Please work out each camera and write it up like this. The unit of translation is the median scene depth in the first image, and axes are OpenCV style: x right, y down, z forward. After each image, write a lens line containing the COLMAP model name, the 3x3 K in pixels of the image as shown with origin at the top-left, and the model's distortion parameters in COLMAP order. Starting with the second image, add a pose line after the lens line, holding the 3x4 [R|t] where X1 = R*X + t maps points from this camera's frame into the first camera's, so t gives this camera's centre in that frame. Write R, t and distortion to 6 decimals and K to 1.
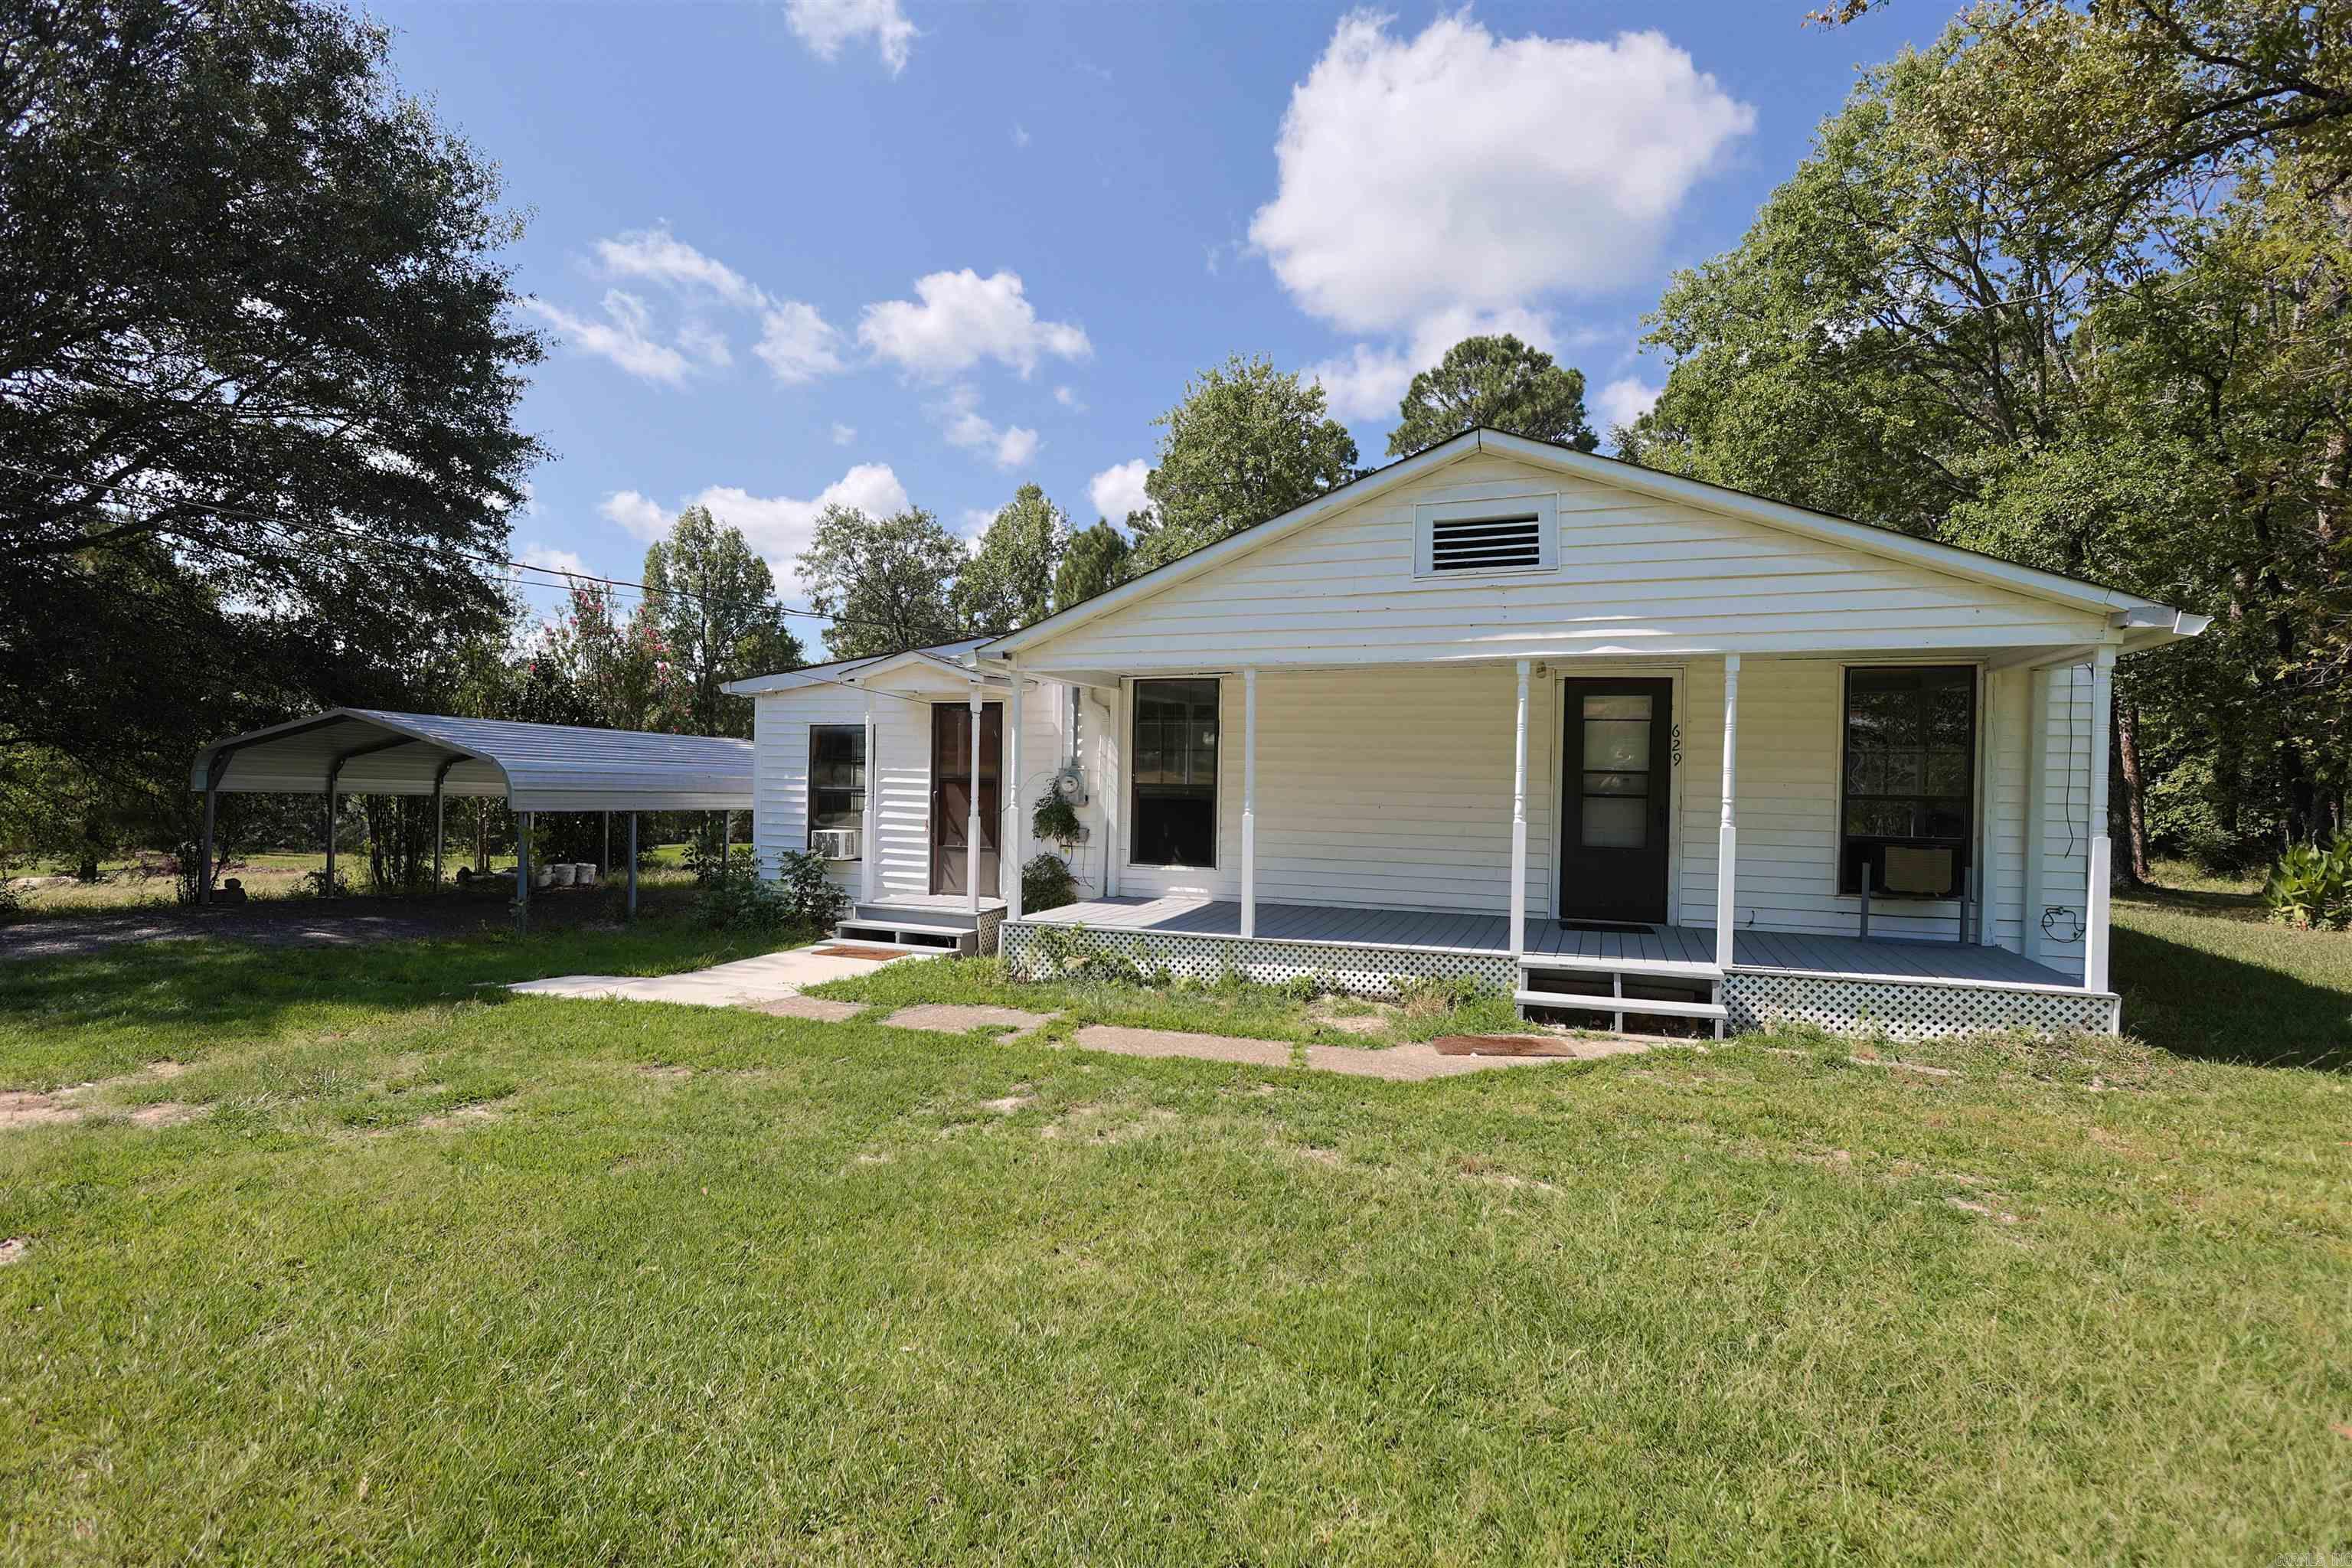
lens RADIAL K [[1190.8, 0, 1164.3], [0, 1190.8, 775.7], [0, 0, 1]] dist [-0.000636, 0.001963]
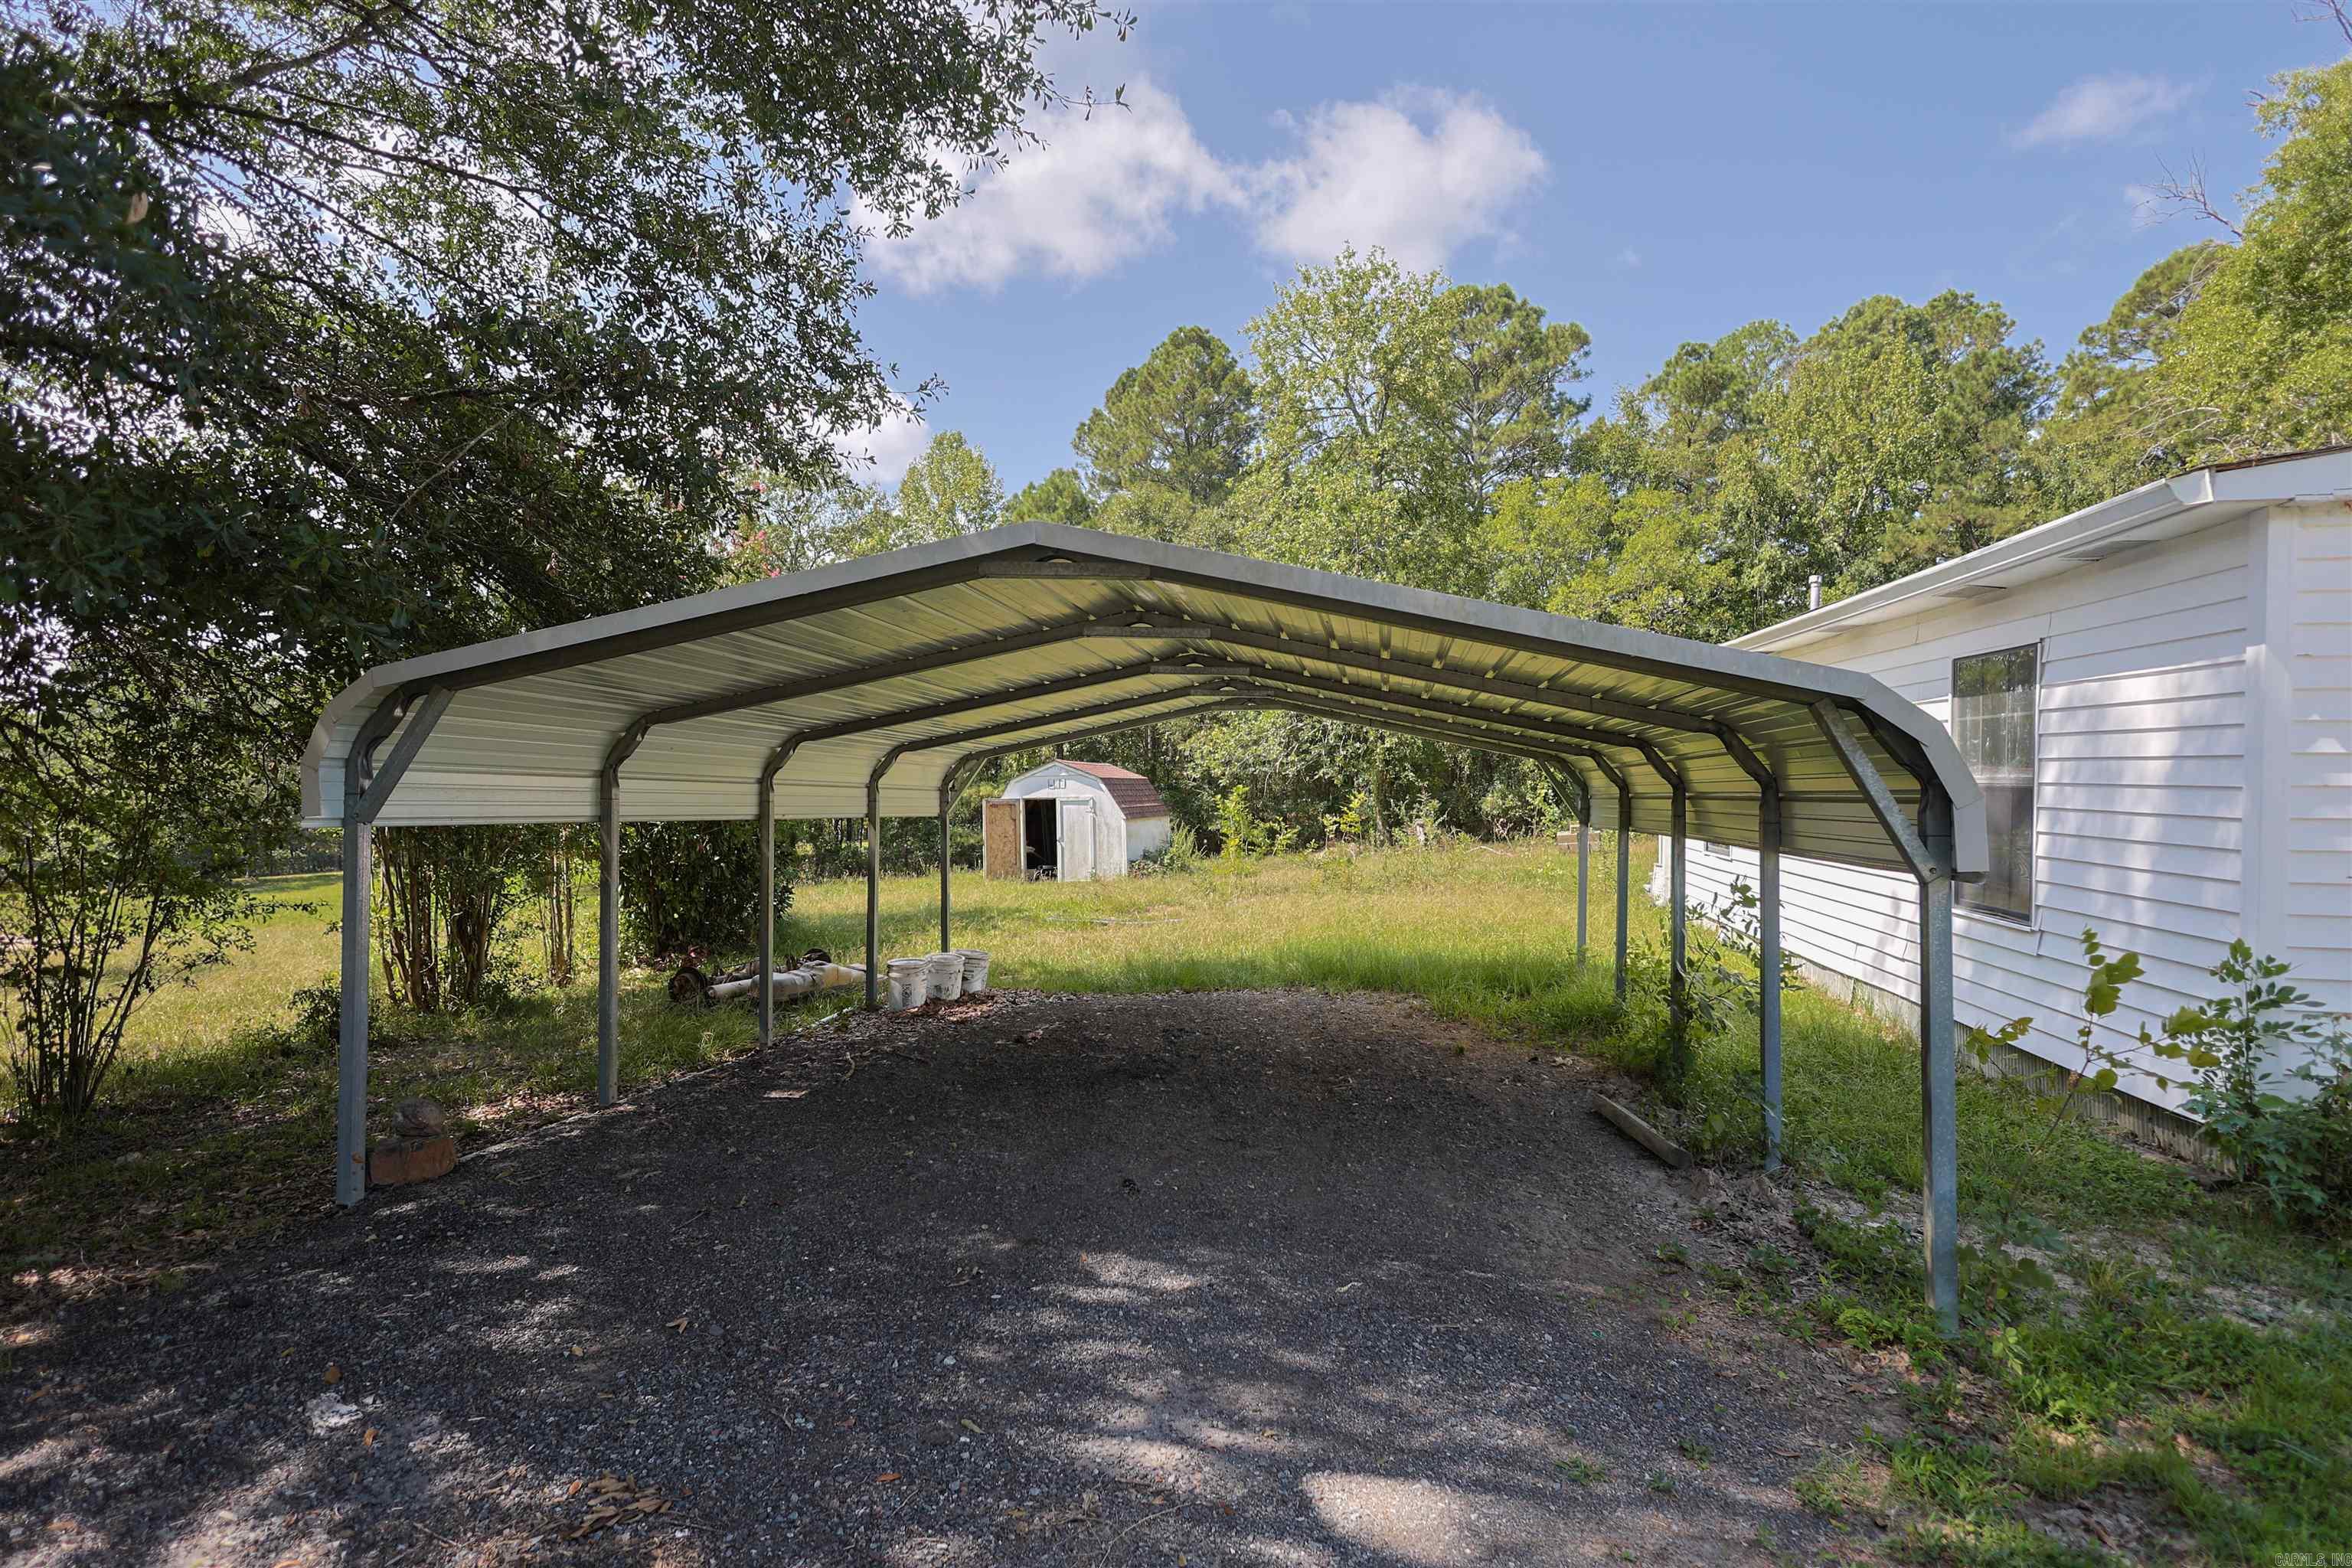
lens RADIAL K [[1190.8, 0, 1165.5], [0, 1190.8, 782.8], [0, 0, 1]] dist [-0.000636, 0.001963]
pose [[0.979368, -0.018404, 0.201243, -0.855908], [0.016490, 0.999802, 0.011181, 0.002233], [-0.201409, -0.007632, 0.979478, 0.853057]]
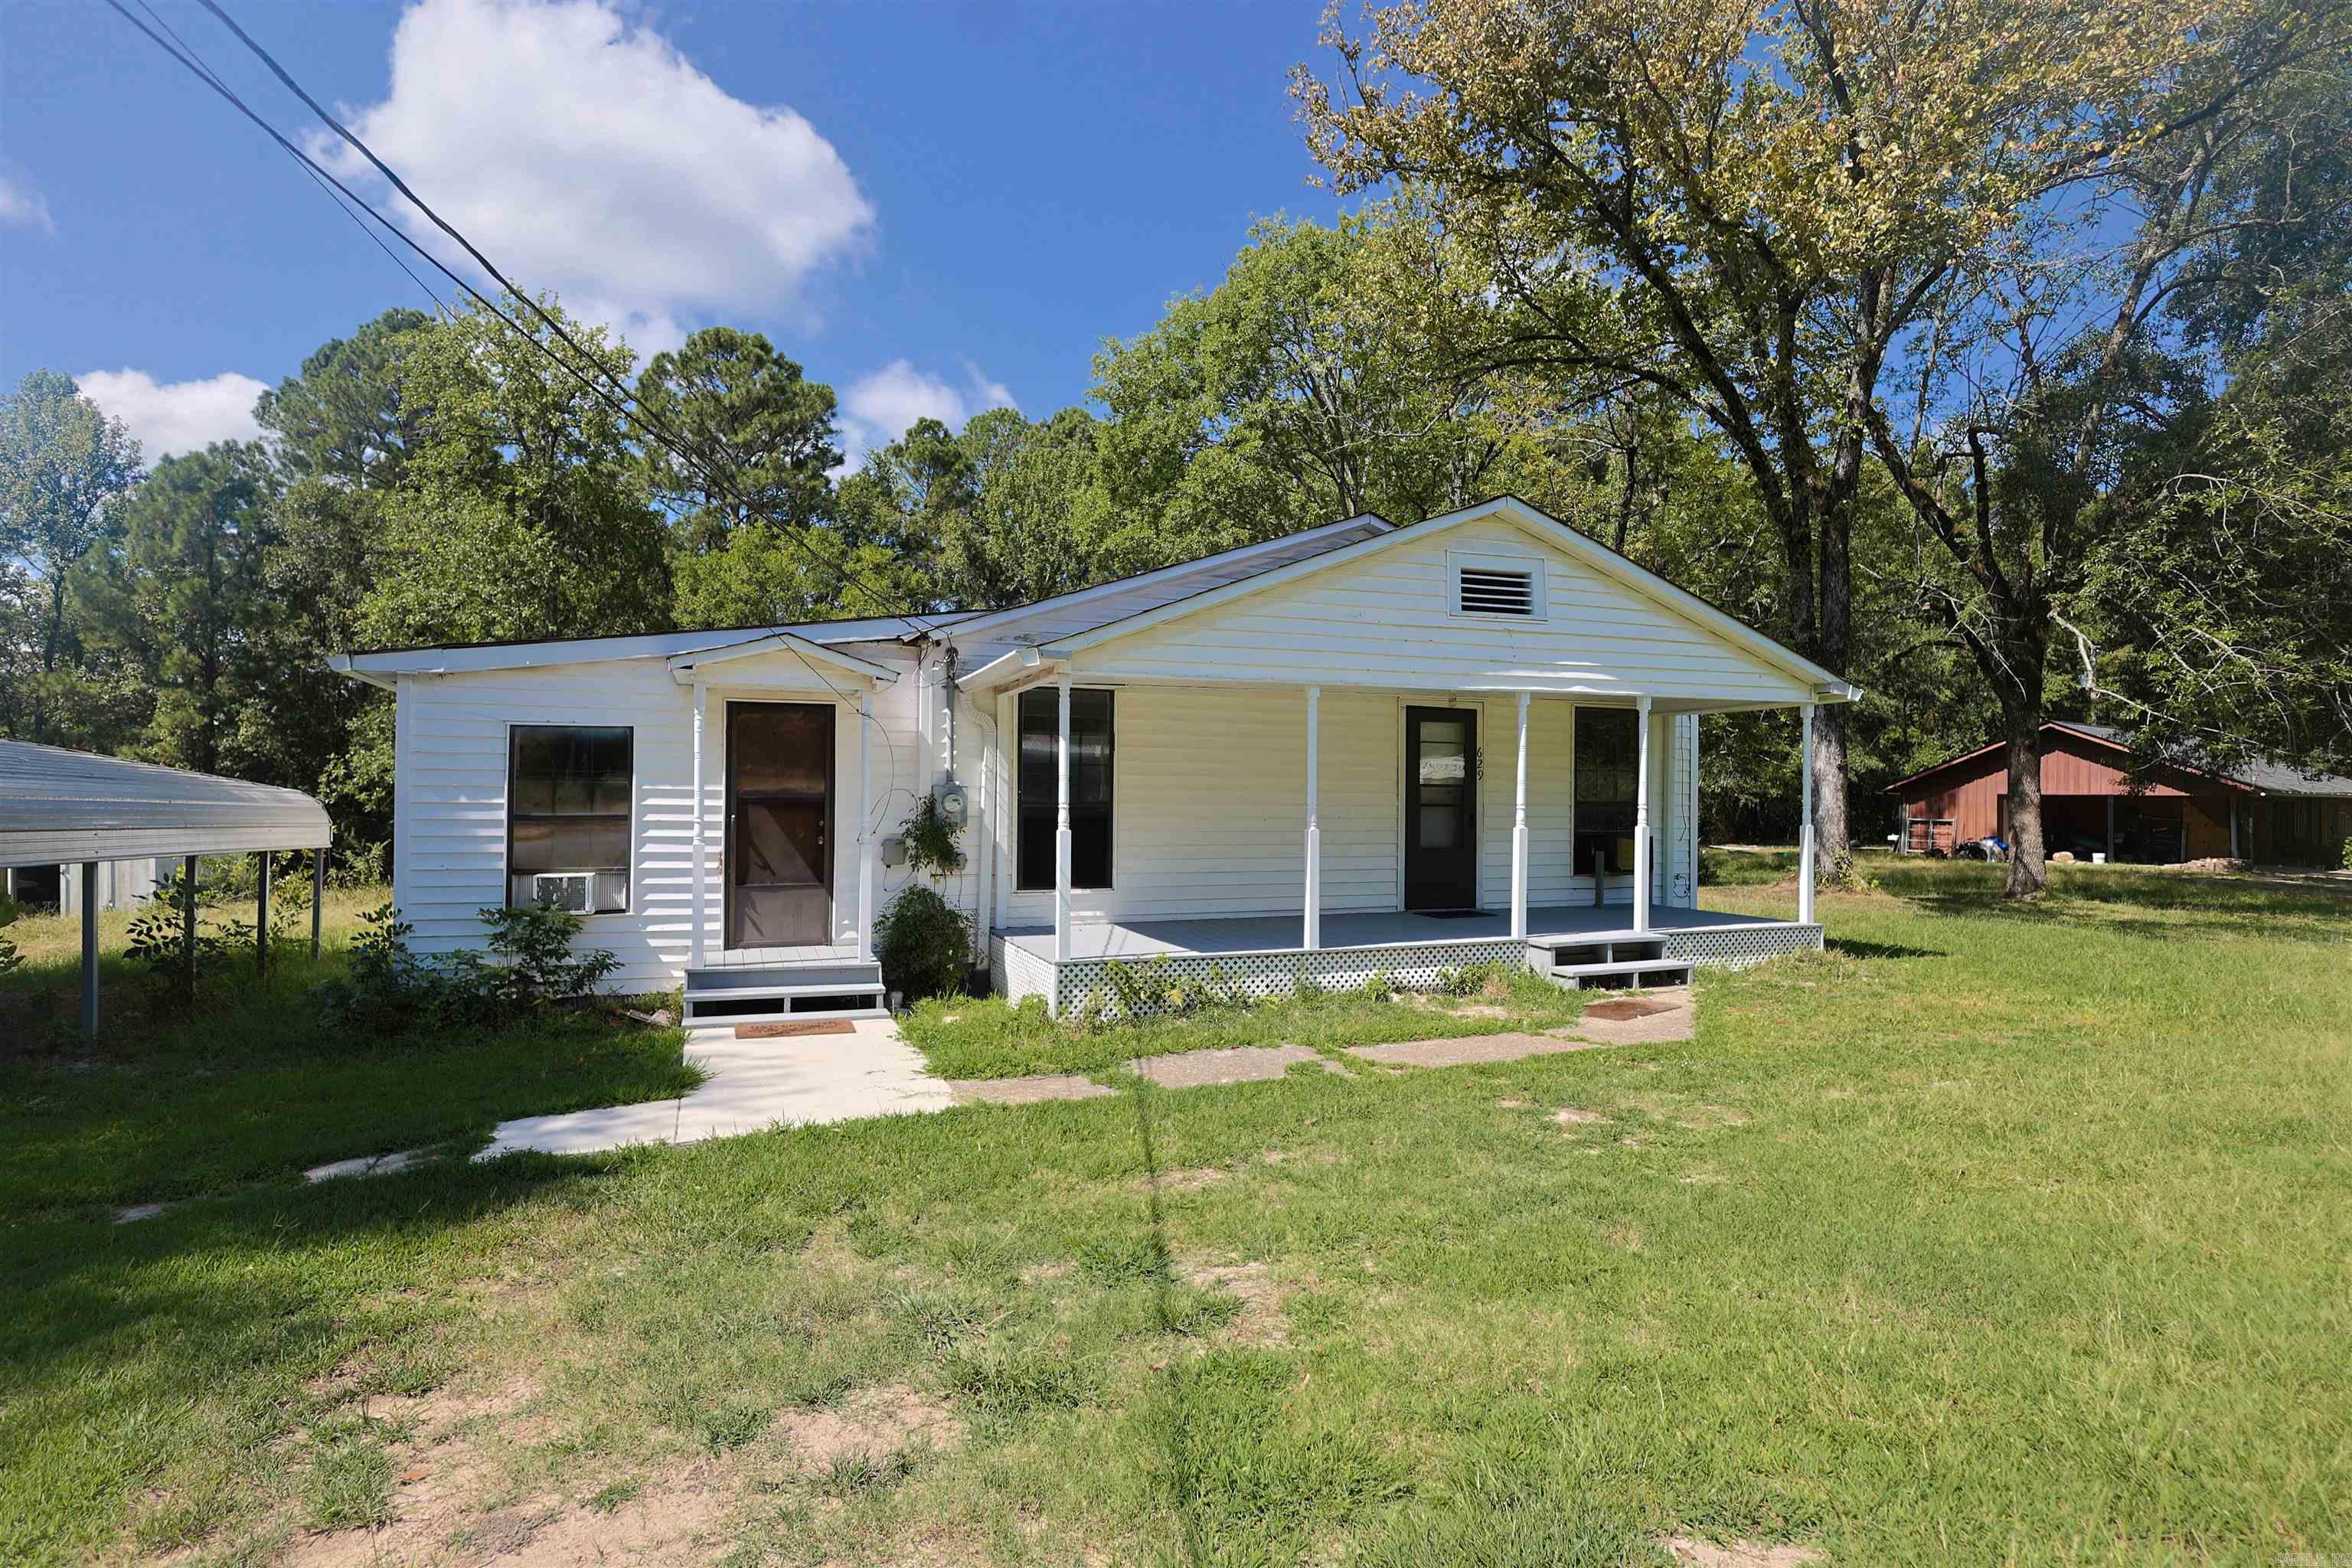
lens RADIAL K [[1190.8, 0, 1194.1], [0, 1190.8, 782.4], [0, 0, 1]] dist [-0.000636, 0.001963]
pose [[0.737857, -0.004604, 0.674941, -0.545989], [0.007562, 0.999970, -0.001447, -0.005739], [-0.674915, 0.006172, 0.737870, 0.243965]]
